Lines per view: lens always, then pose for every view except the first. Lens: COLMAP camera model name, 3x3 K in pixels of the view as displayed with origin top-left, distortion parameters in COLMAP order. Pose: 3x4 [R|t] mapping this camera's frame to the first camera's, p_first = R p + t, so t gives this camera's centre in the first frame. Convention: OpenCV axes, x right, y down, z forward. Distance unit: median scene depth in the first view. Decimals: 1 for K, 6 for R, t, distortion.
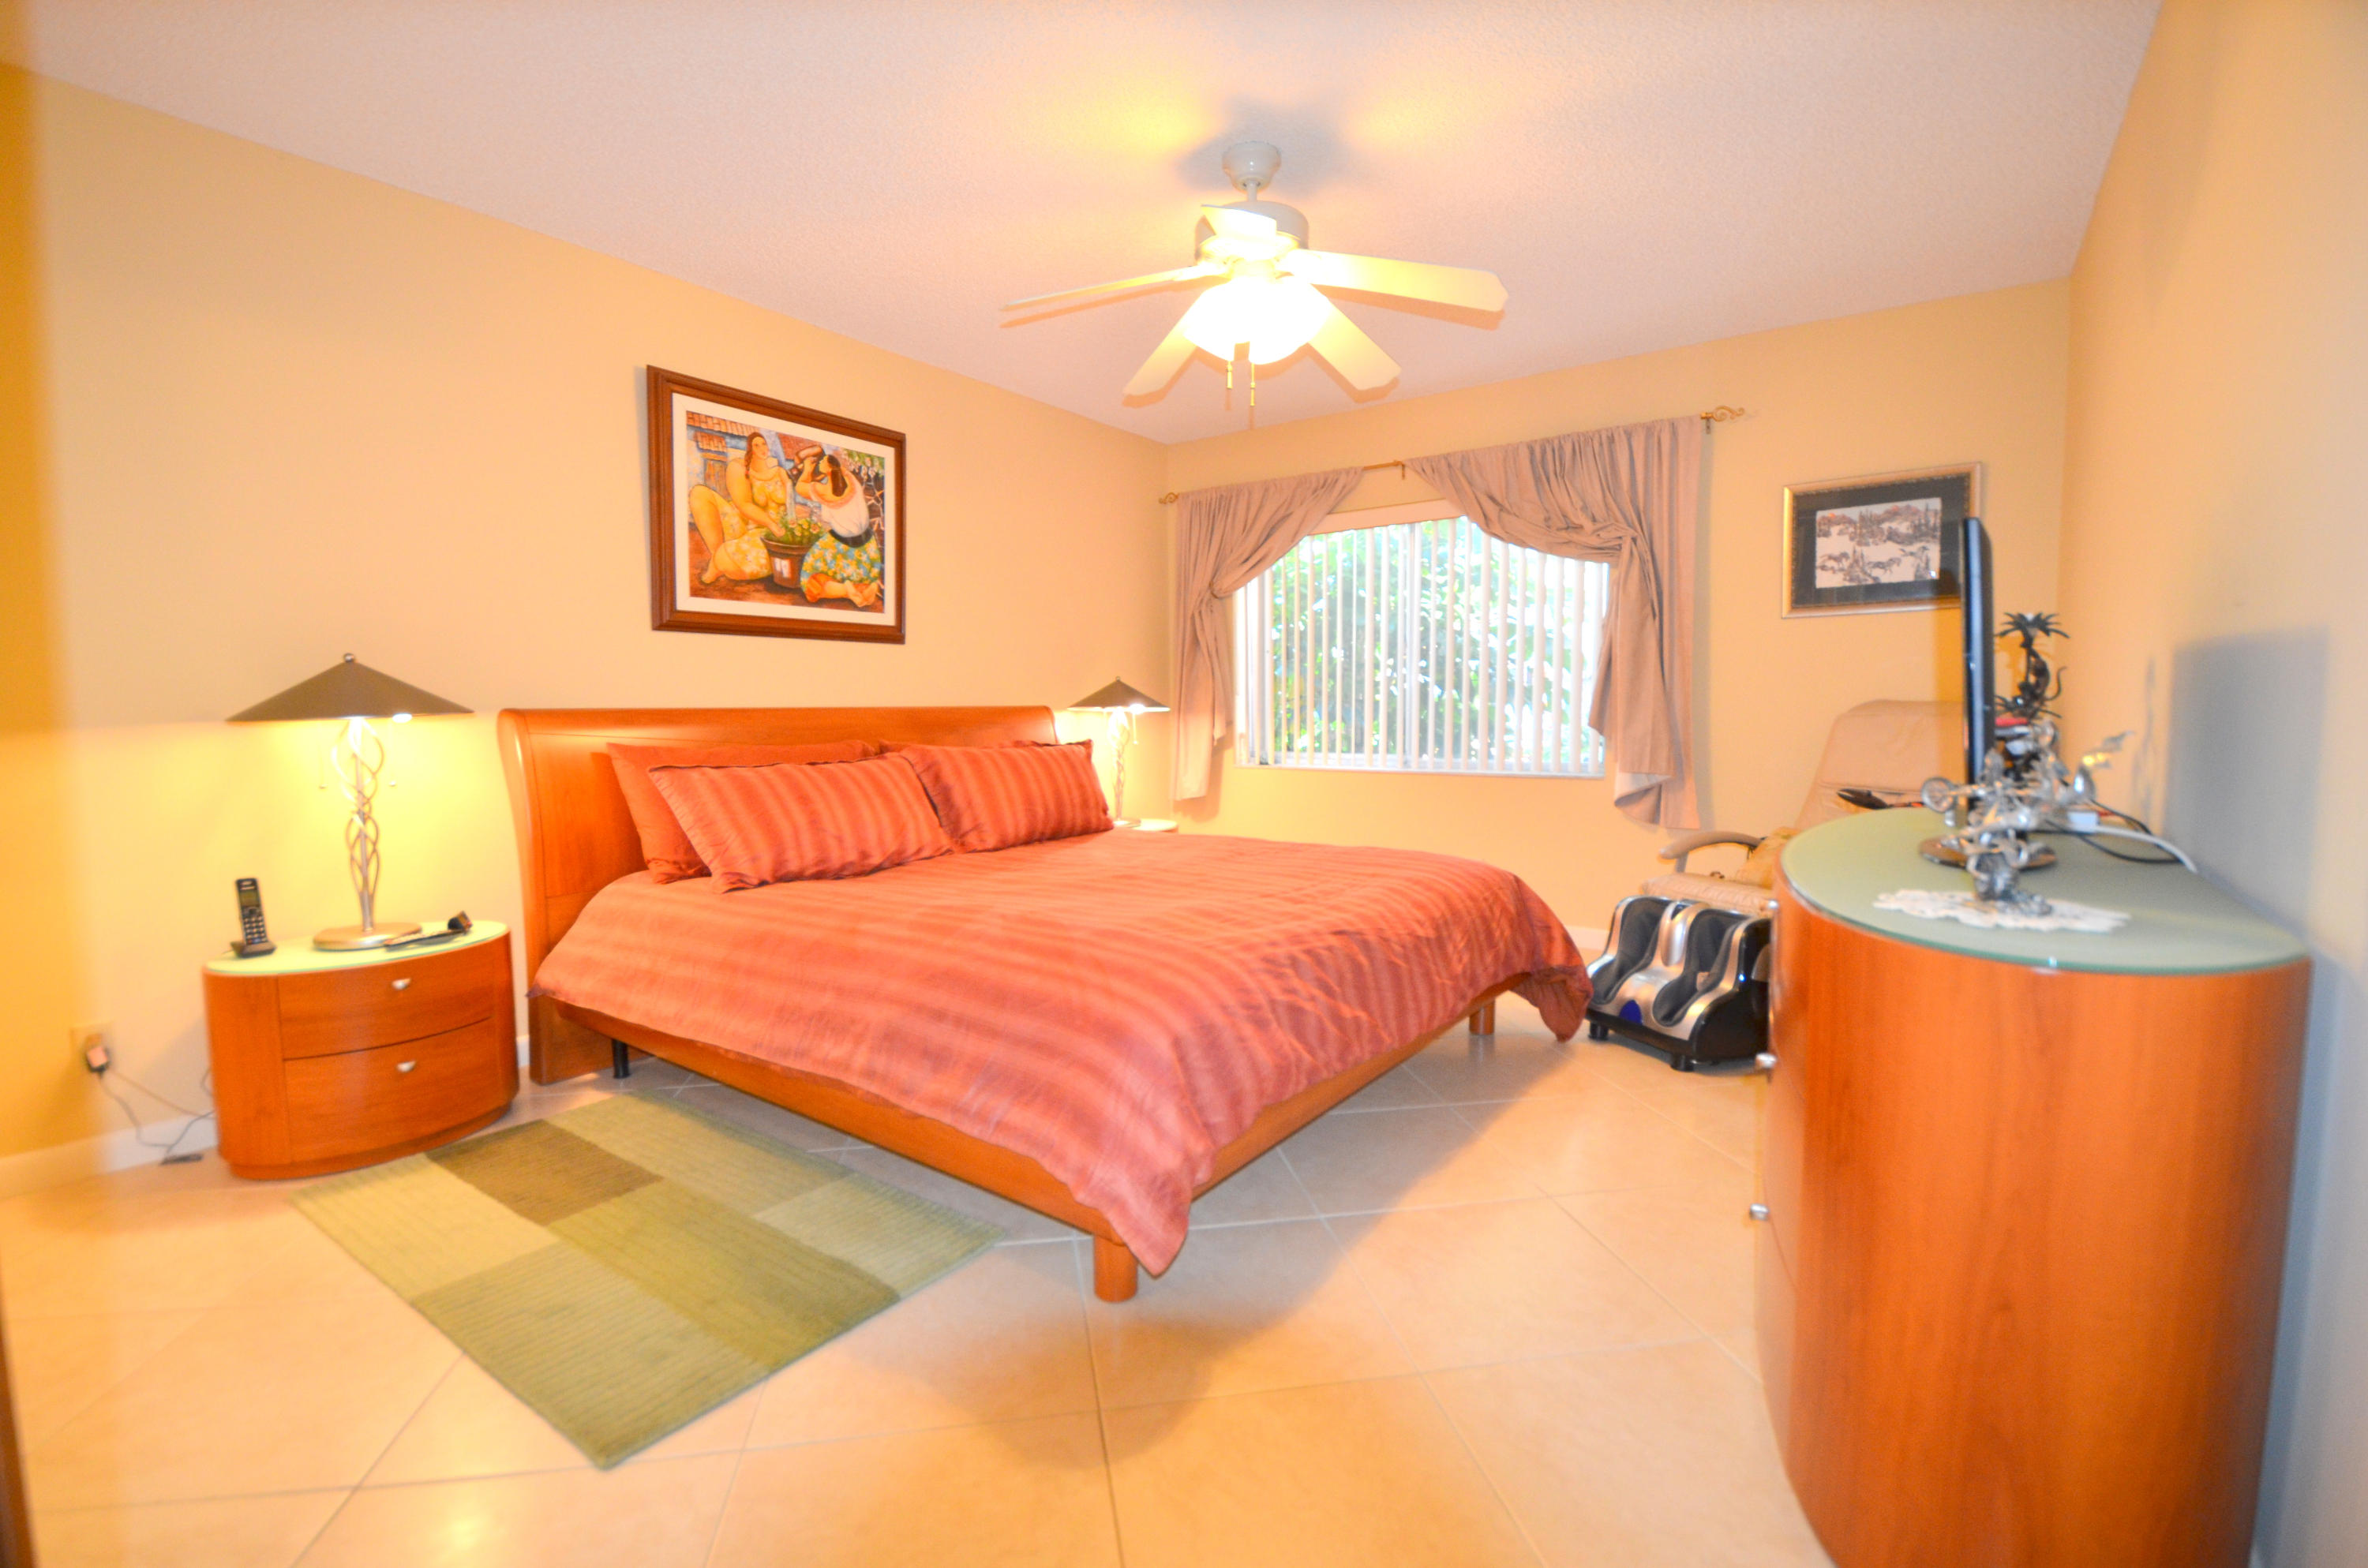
lens RADIAL K [[1037.2, 0, 1175.5], [0, 1037.2, 786.4], [0, 0, 1]] dist [0.023996, -0.028331]
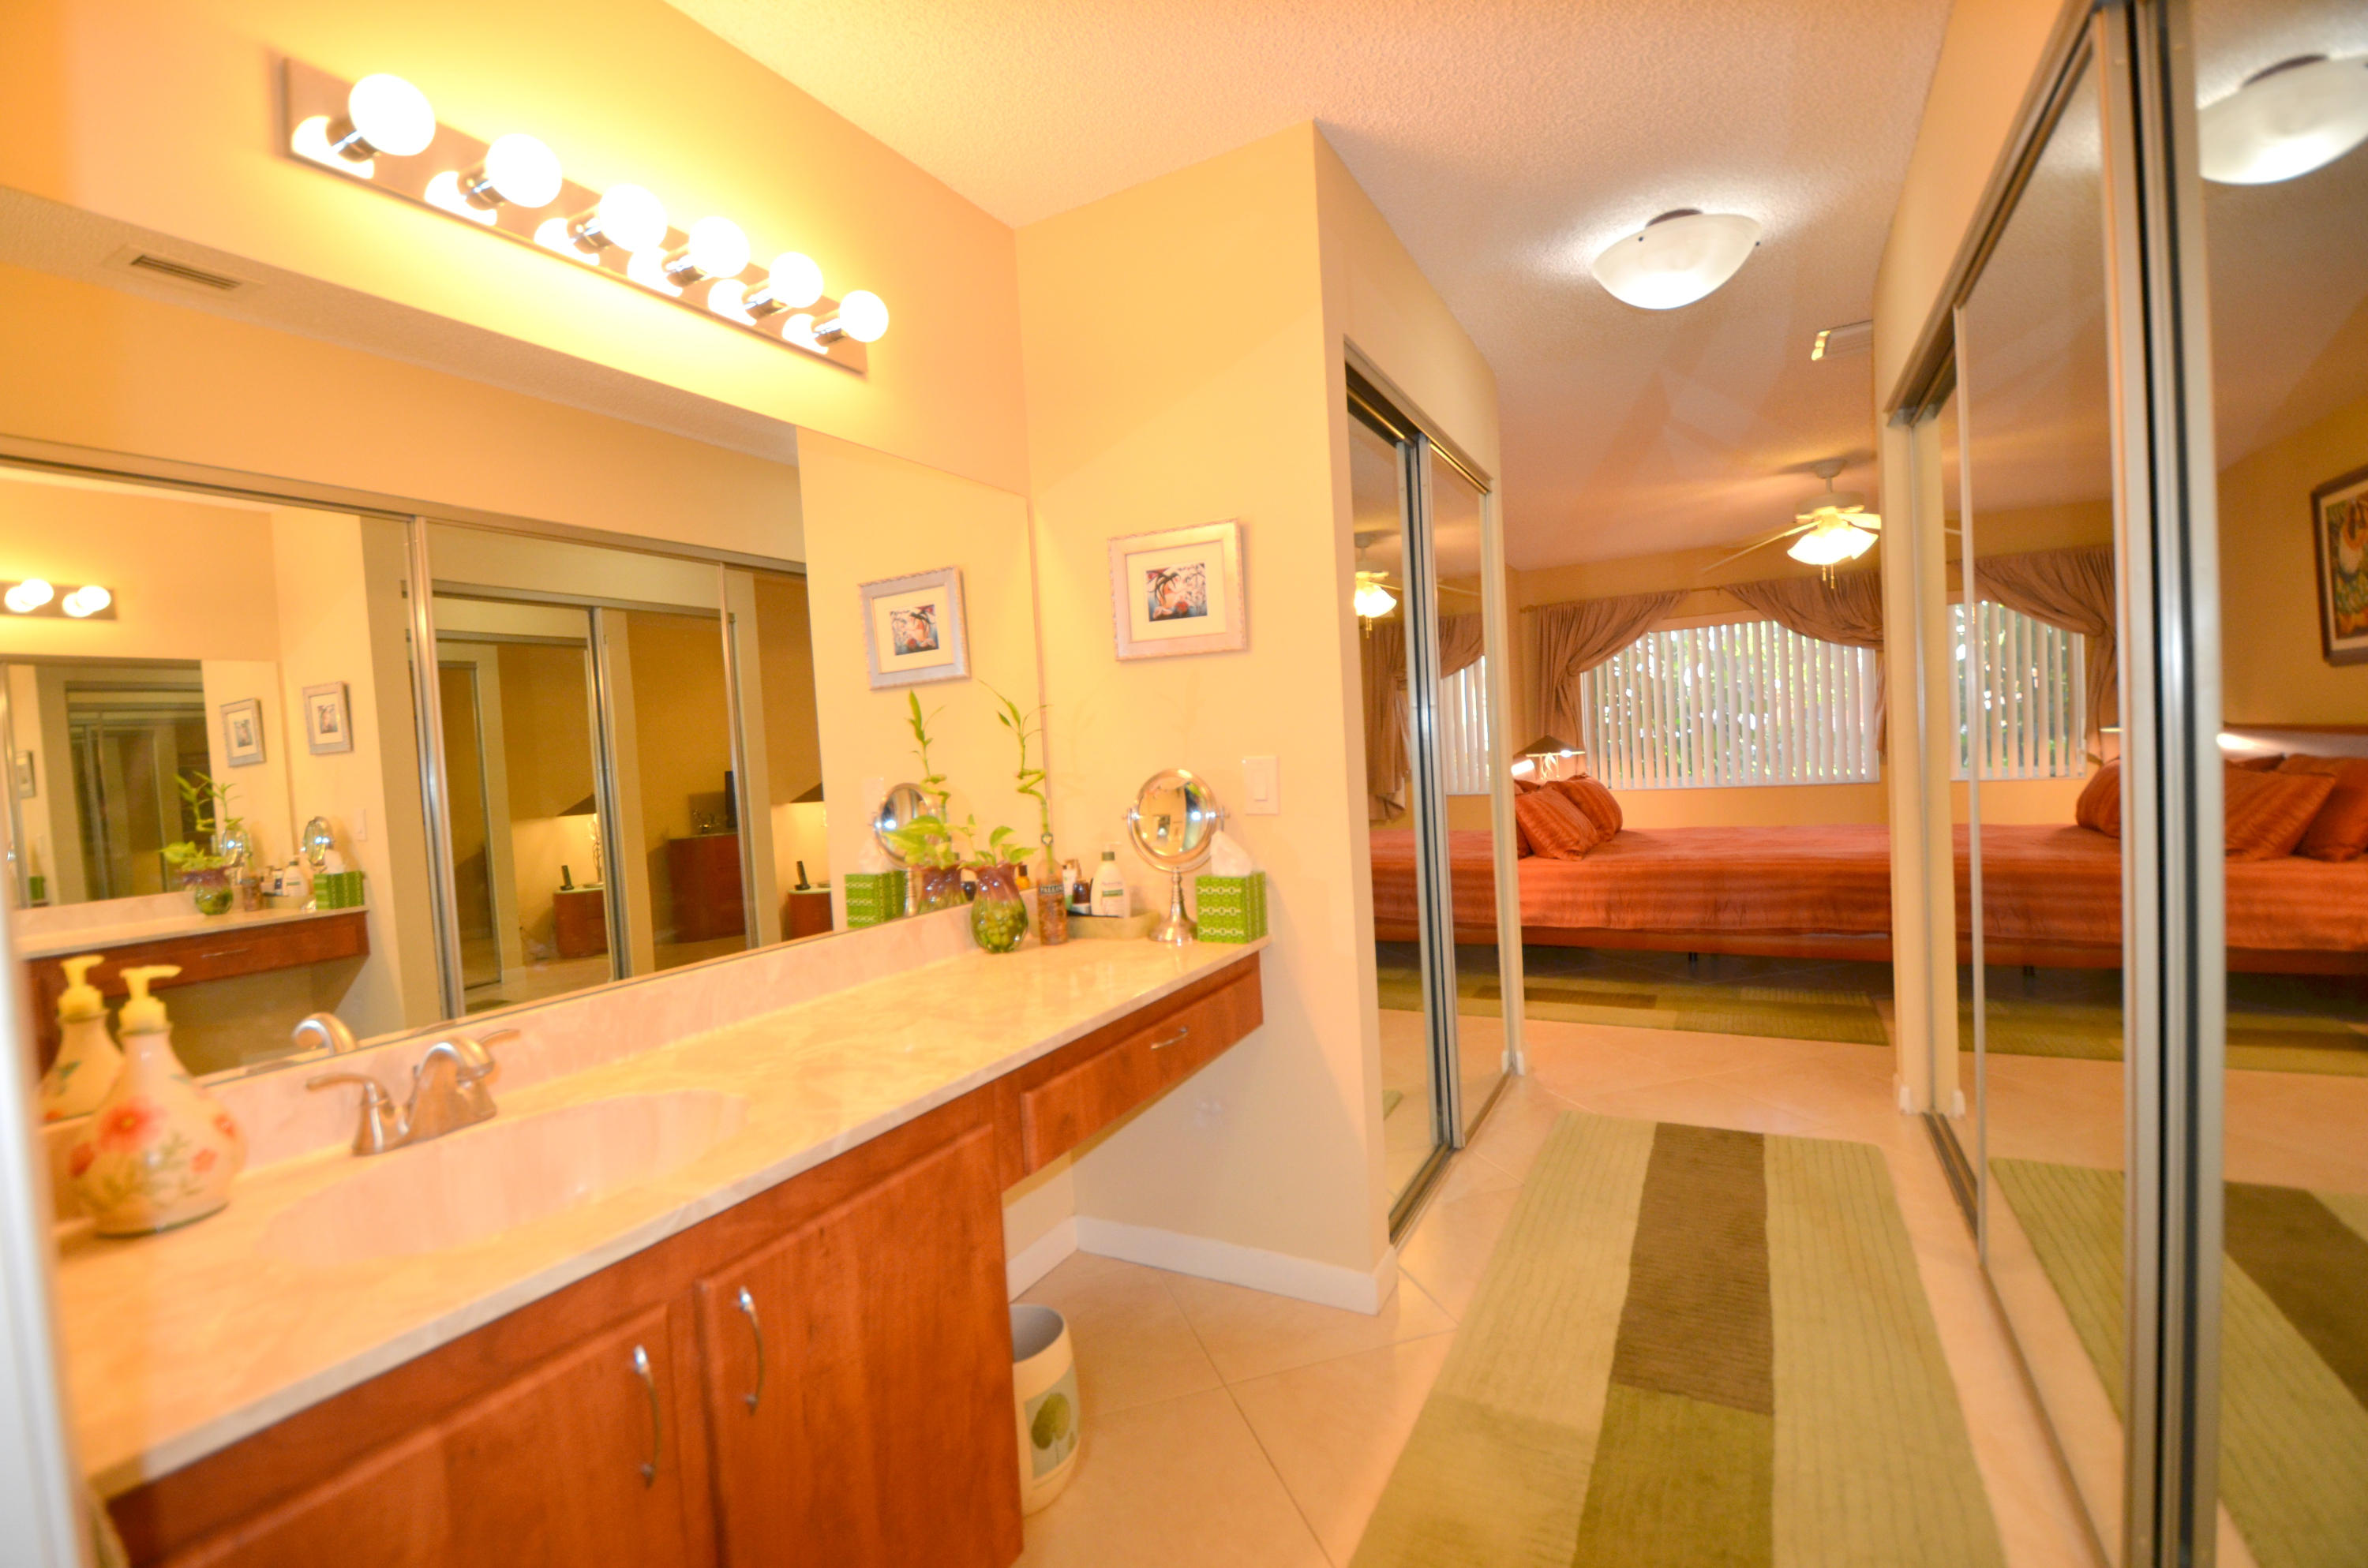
lens RADIAL K [[1037.2, 0, 1175.5], [0, 1037.2, 786.4], [0, 0, 1]] dist [0.023996, -0.028331]
pose [[0.991224, -0.048825, 0.122847, -0.990673], [0.054910, 0.997401, -0.046642, 0.015023], [-0.120251, 0.052978, 0.991329, -0.527336]]
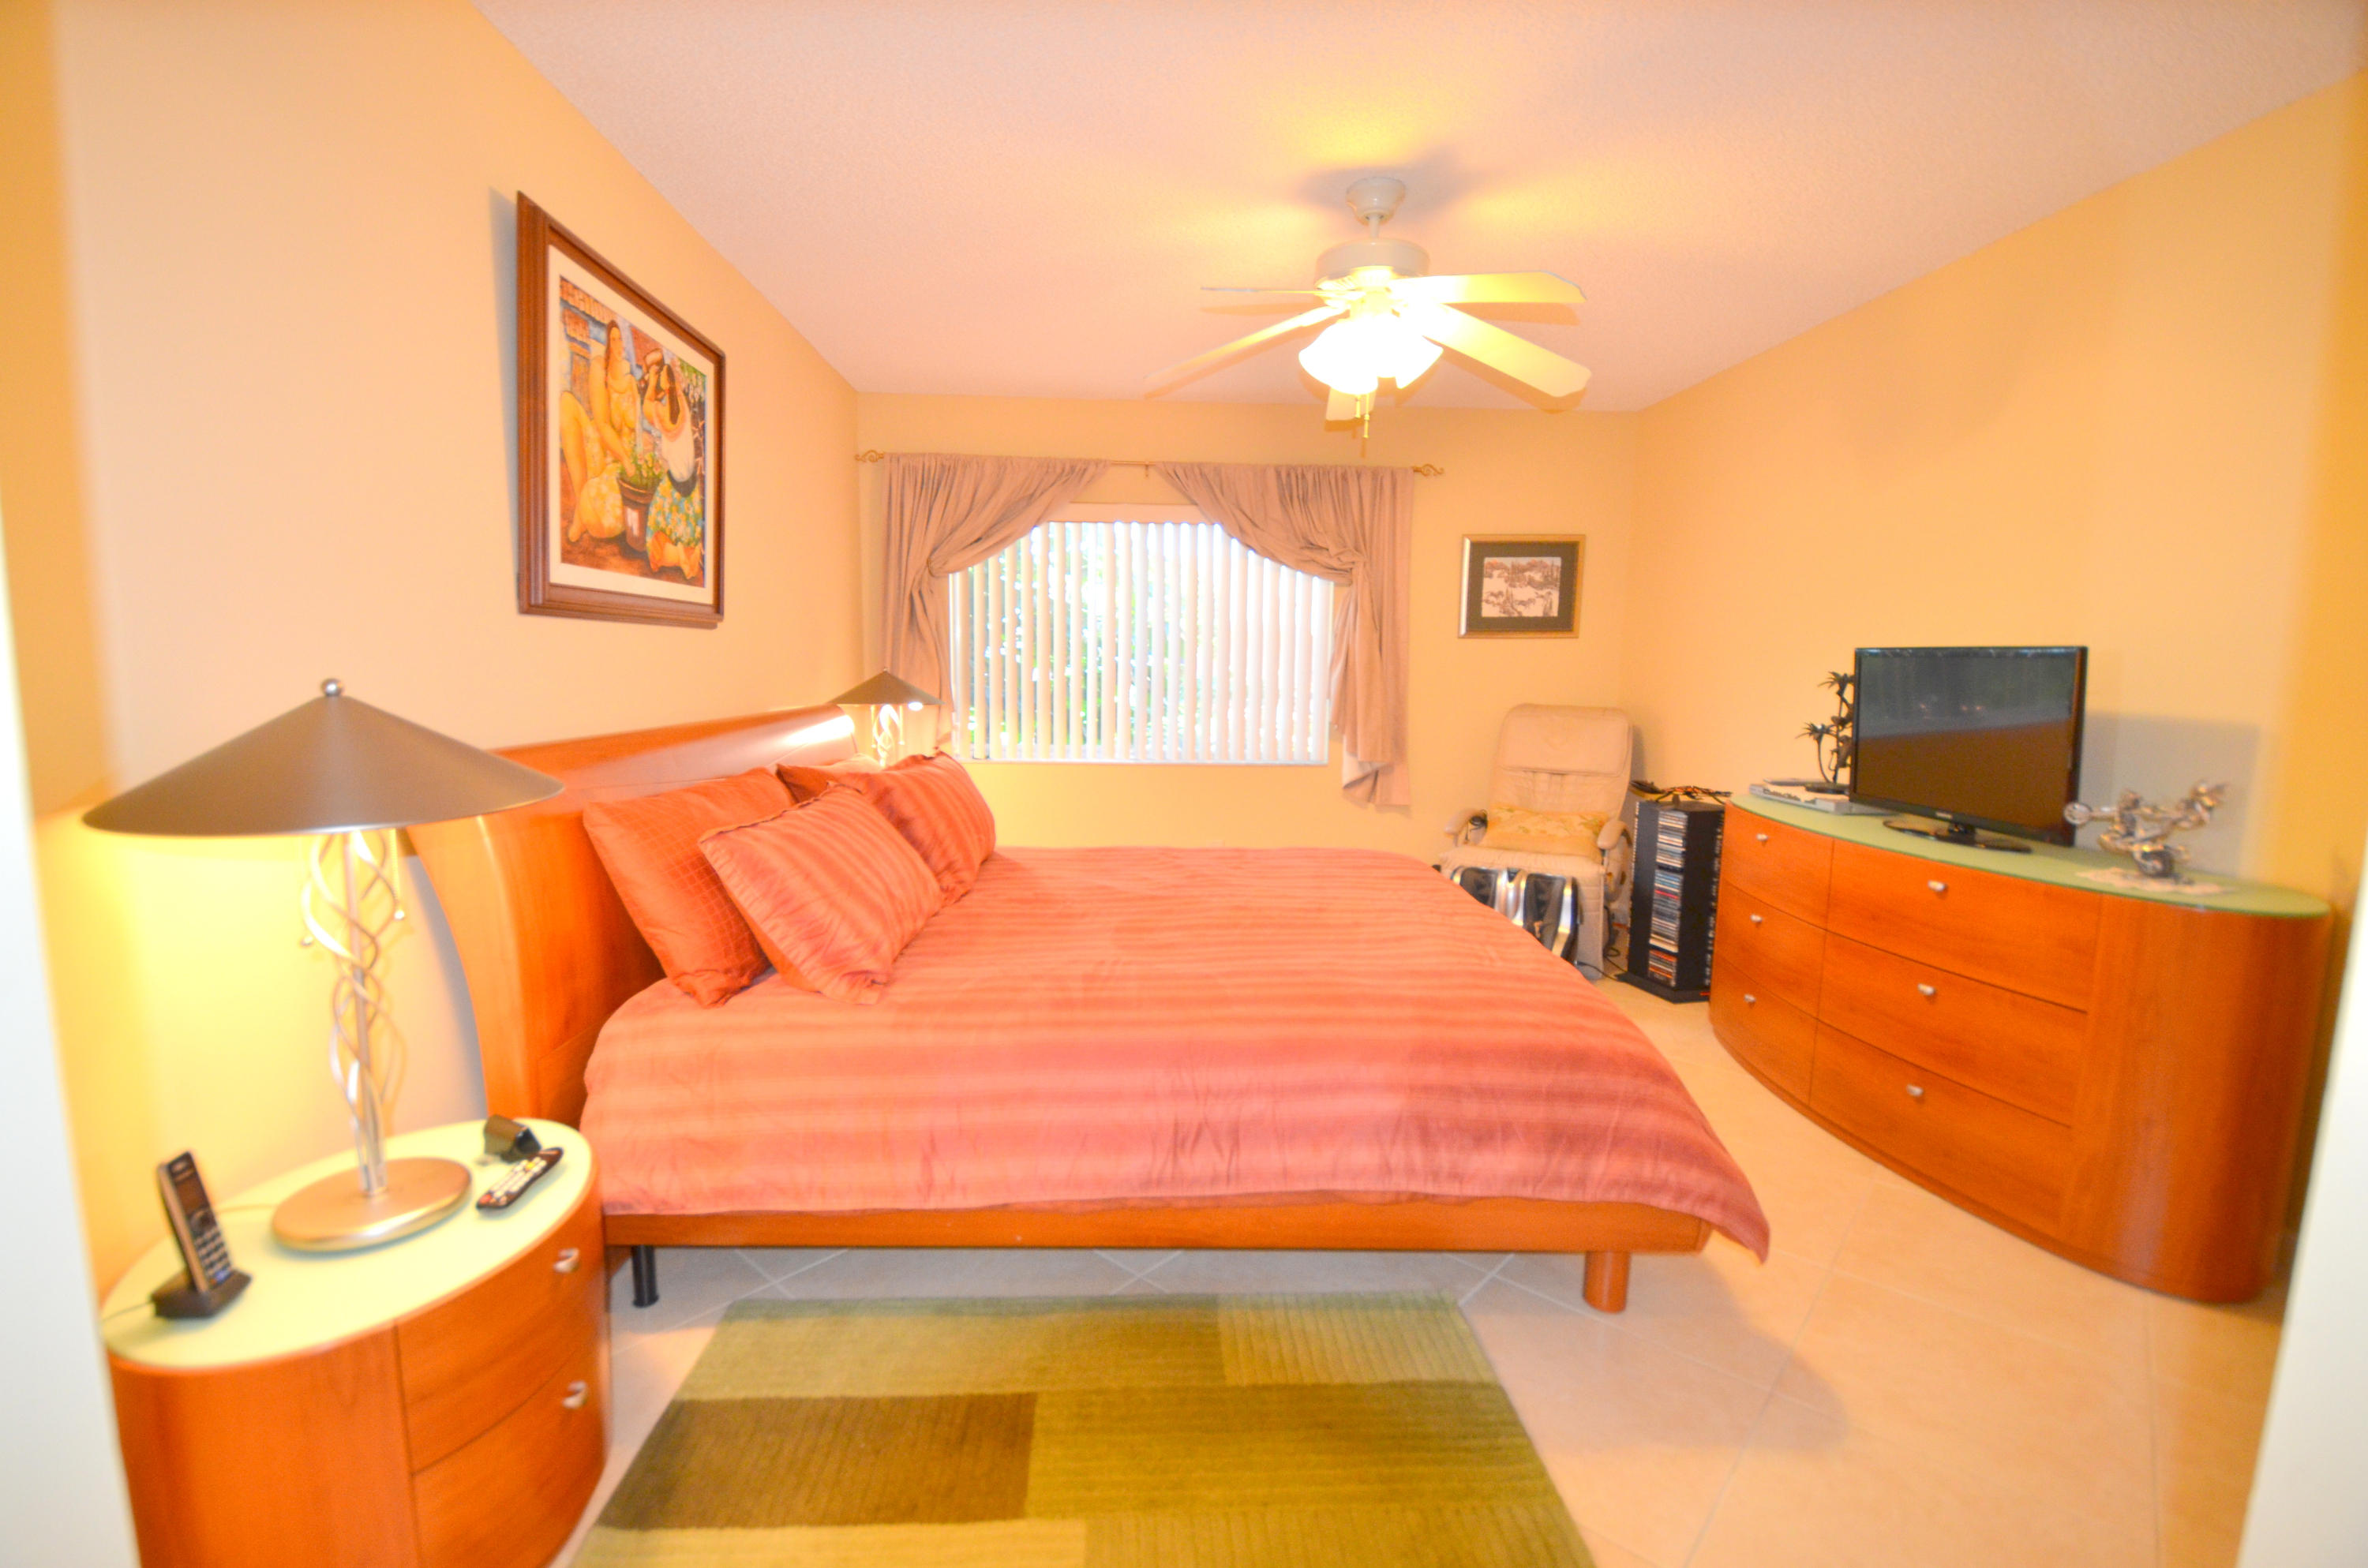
lens RADIAL K [[1037.2, 0, 1175.5], [0, 1037.2, 786.4], [0, 0, 1]] dist [0.023996, -0.028331]
pose [[0.781764, -0.054969, 0.621146, -0.524926], [0.027016, 0.998157, 0.054330, -0.060619], [-0.622988, -0.025692, 0.781809, 0.221388]]
